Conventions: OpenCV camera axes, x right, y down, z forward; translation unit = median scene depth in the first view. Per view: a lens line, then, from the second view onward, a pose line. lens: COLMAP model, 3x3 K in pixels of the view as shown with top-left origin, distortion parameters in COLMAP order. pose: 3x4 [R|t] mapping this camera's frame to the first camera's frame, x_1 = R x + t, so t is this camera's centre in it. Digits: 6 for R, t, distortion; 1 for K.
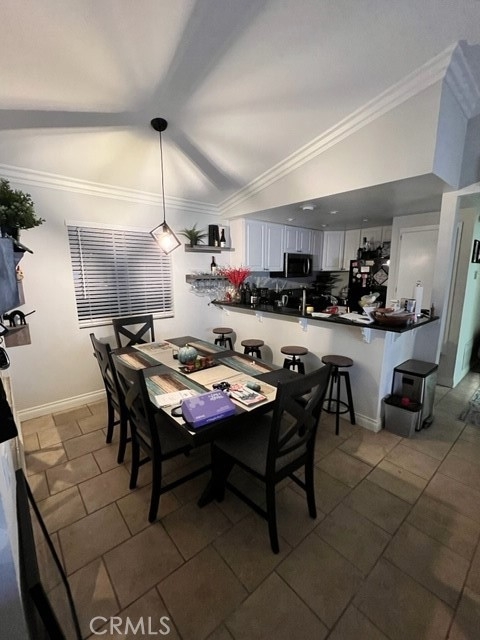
lens RADIAL K [[274.2, 0, 235.9], [0, 274.2, 321.2], [0, 0, 1]] dist [0.003296, -0.000756]
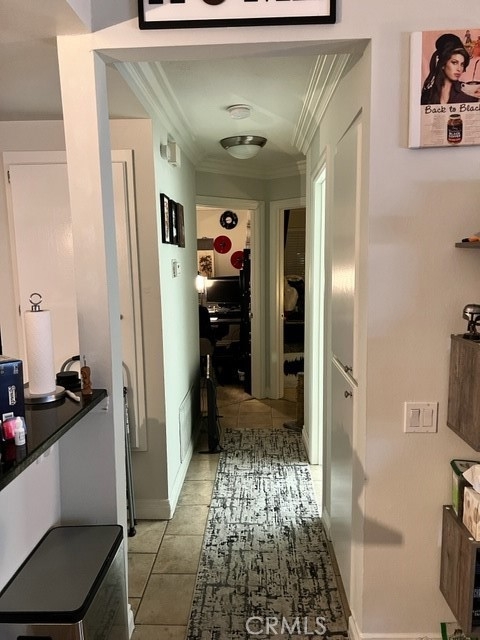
lens RADIAL K [[476.6, 0, 238.6], [0, 476.6, 320.8], [0, 0, 1]] dist [0.065937, -0.078847]
pose [[0.675523, -0.105744, 0.729717, 0.410663], [0.146904, 0.989123, 0.007341, -0.082522], [-0.722556, 0.102239, 0.683710, 0.441387]]
